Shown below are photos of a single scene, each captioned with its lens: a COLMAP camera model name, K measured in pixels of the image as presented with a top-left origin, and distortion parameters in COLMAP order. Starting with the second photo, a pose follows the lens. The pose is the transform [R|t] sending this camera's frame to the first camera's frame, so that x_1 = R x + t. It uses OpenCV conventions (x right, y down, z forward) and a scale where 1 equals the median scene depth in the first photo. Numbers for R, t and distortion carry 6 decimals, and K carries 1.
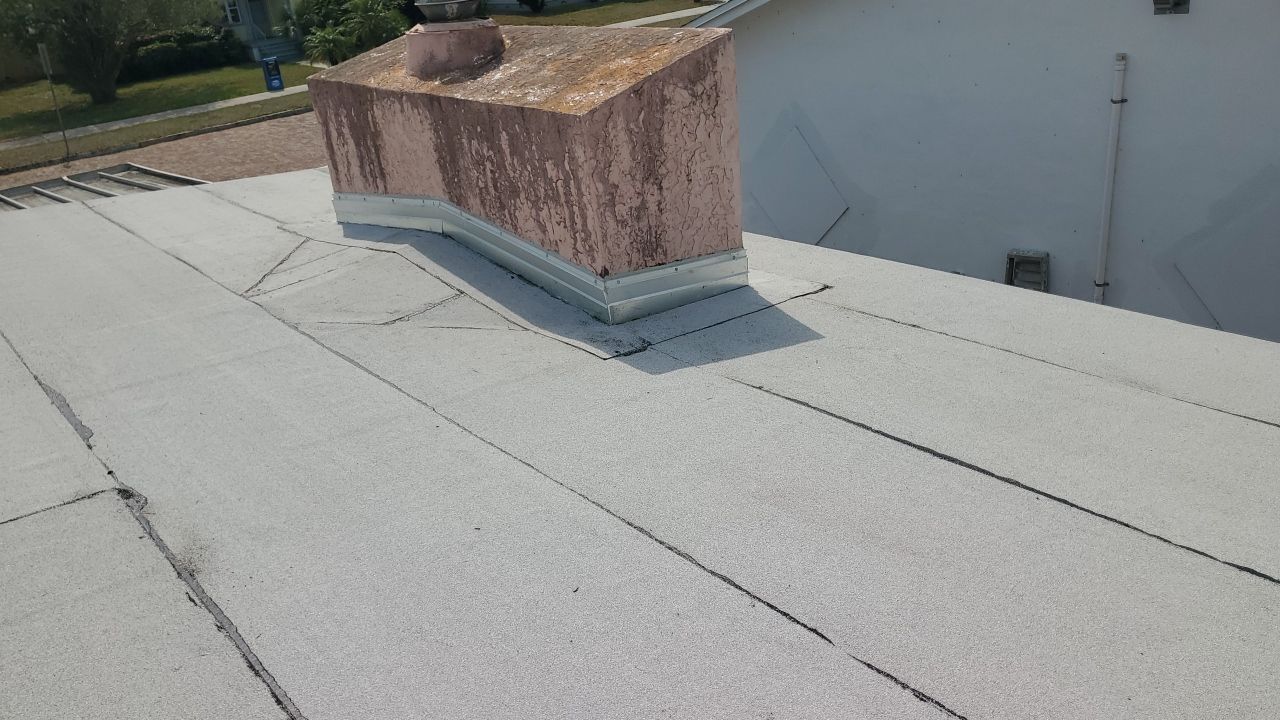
lens RADIAL K [[983.5, 0, 610.9], [0, 983.5, 357.7], [0, 0, 1]] dist [0.032051, -0.020170]
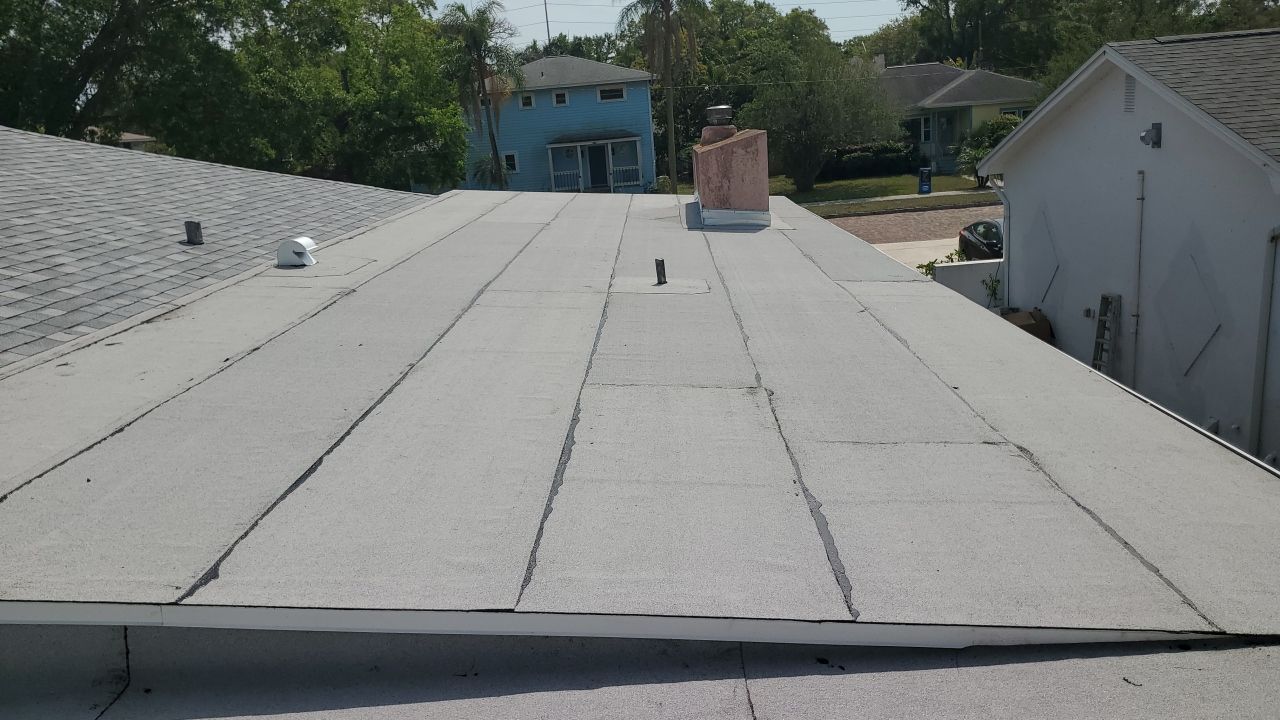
lens RADIAL K [[983.5, 0, 619.7], [0, 983.5, 367.4], [0, 0, 1]] dist [0.032051, -0.020170]
pose [[0.746105, 0.204640, -0.633601, 1.706355], [-0.270832, 0.962593, -0.008024, 0.455400], [0.608258, 0.177586, 0.773619, -1.324550]]
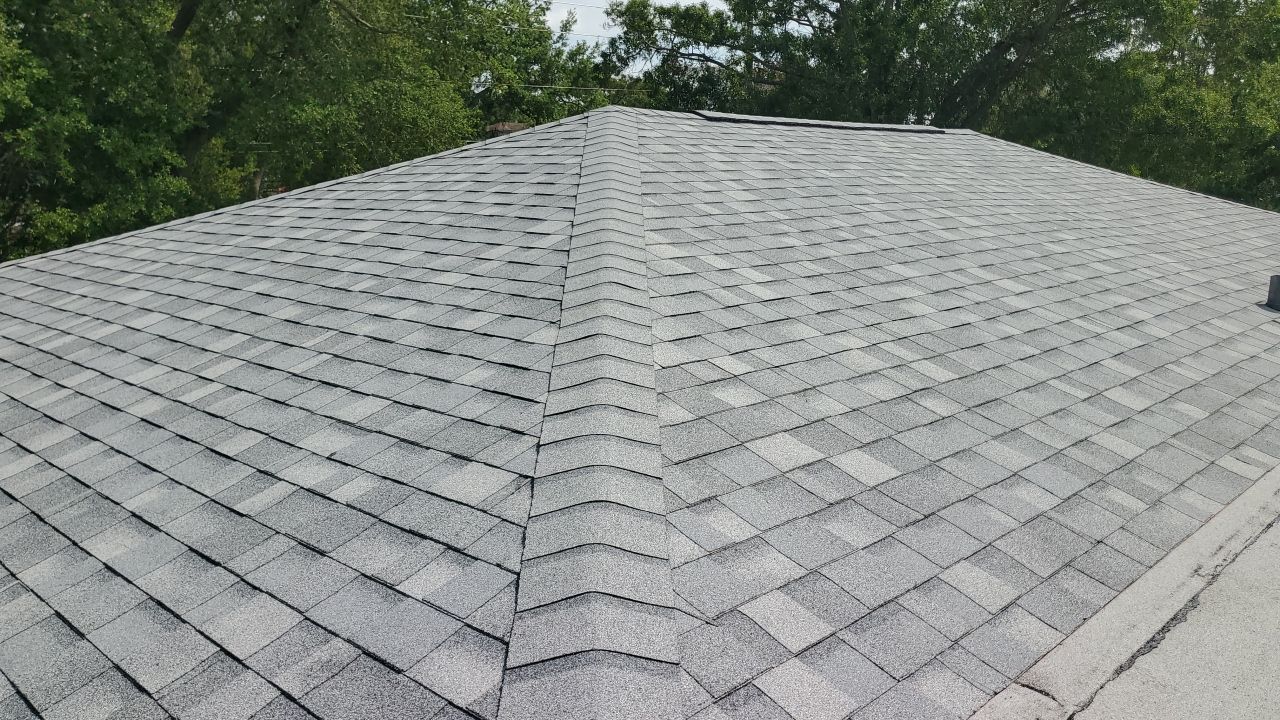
lens RADIAL K [[983.5, 0, 639.4], [0, 983.5, 368.5], [0, 0, 1]] dist [0.032051, -0.020170]
pose [[0.101437, 0.289083, -0.951915, 0.964650], [-0.421574, 0.879181, 0.222071, 0.564960], [0.901103, 0.378777, 0.211051, -1.369639]]
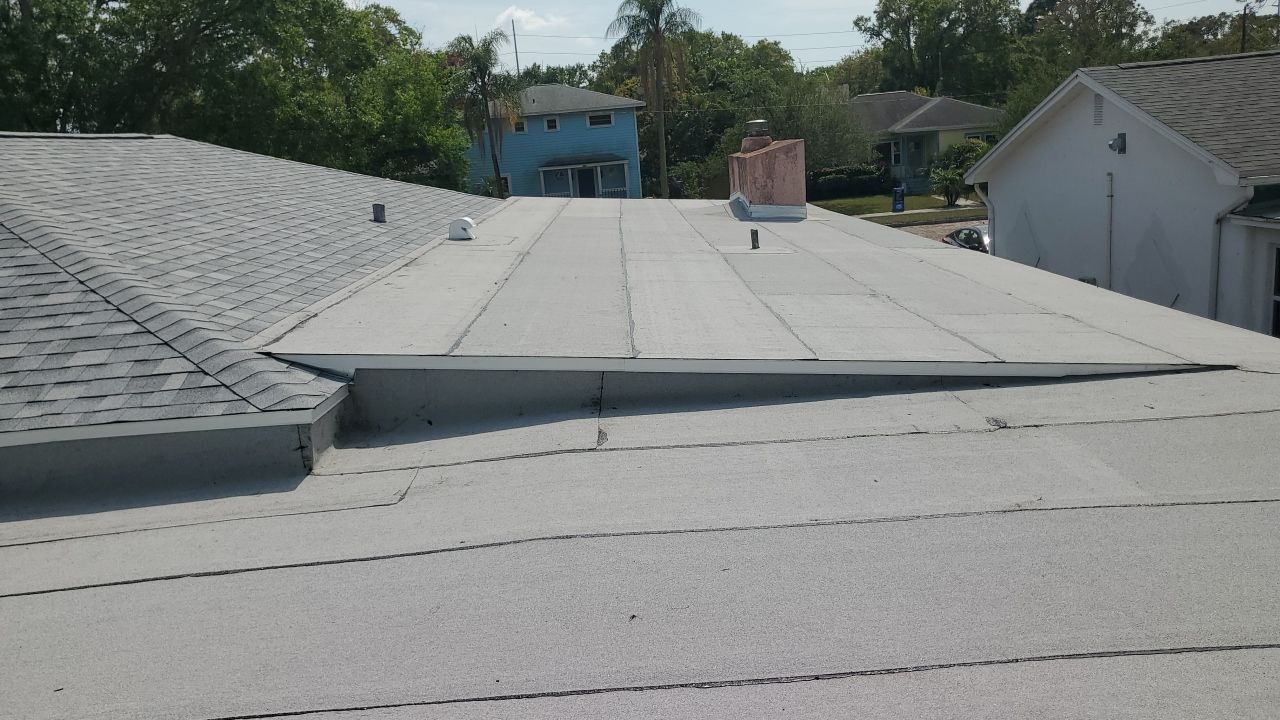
lens RADIAL K [[983.5, 0, 618.9], [0, 983.5, 365.3], [0, 0, 1]] dist [0.032051, -0.020170]
pose [[0.770560, 0.178977, -0.611722, 1.815094], [-0.261071, 0.964186, -0.046760, 0.737476], [0.581445, 0.195734, 0.789689, -1.892169]]
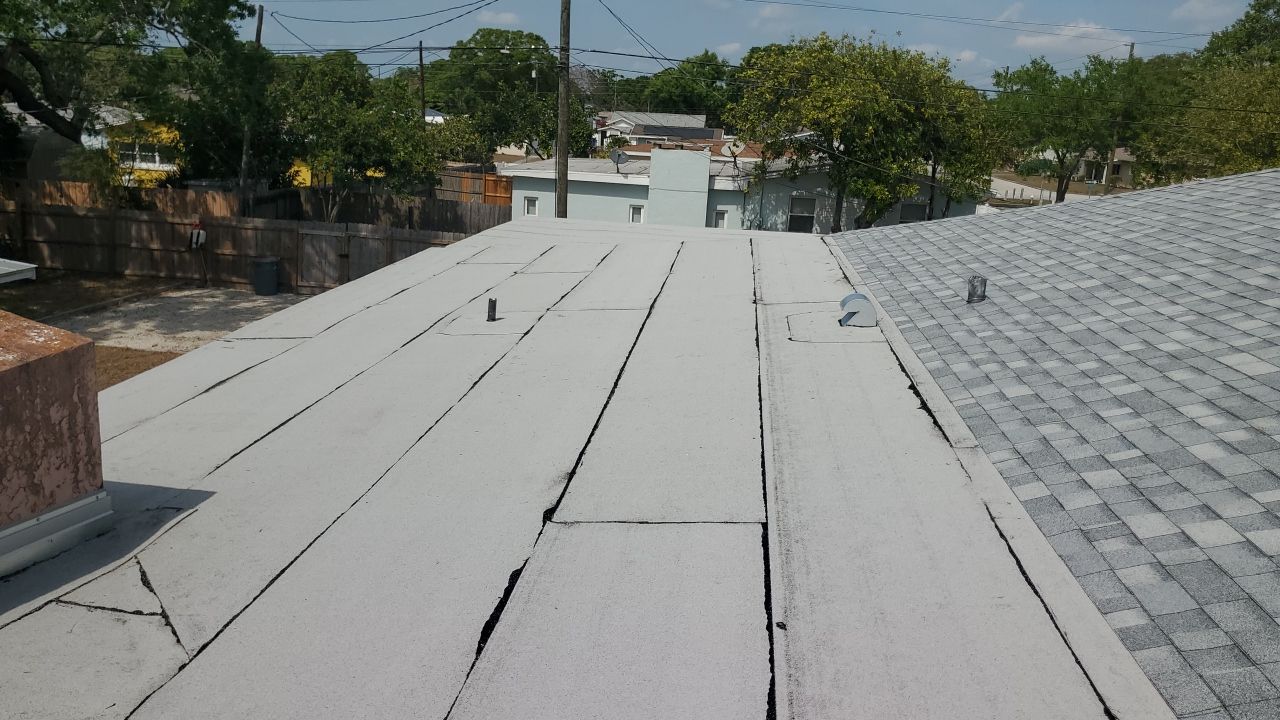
lens RADIAL K [[983.5, 0, 634.1], [0, 983.5, 353.5], [0, 0, 1]] dist [0.032051, -0.020170]
pose [[-0.700052, -0.105339, 0.706280, -1.073457], [0.310431, 0.845820, 0.433844, -0.456955], [-0.643087, 0.522964, -0.559417, 1.074725]]
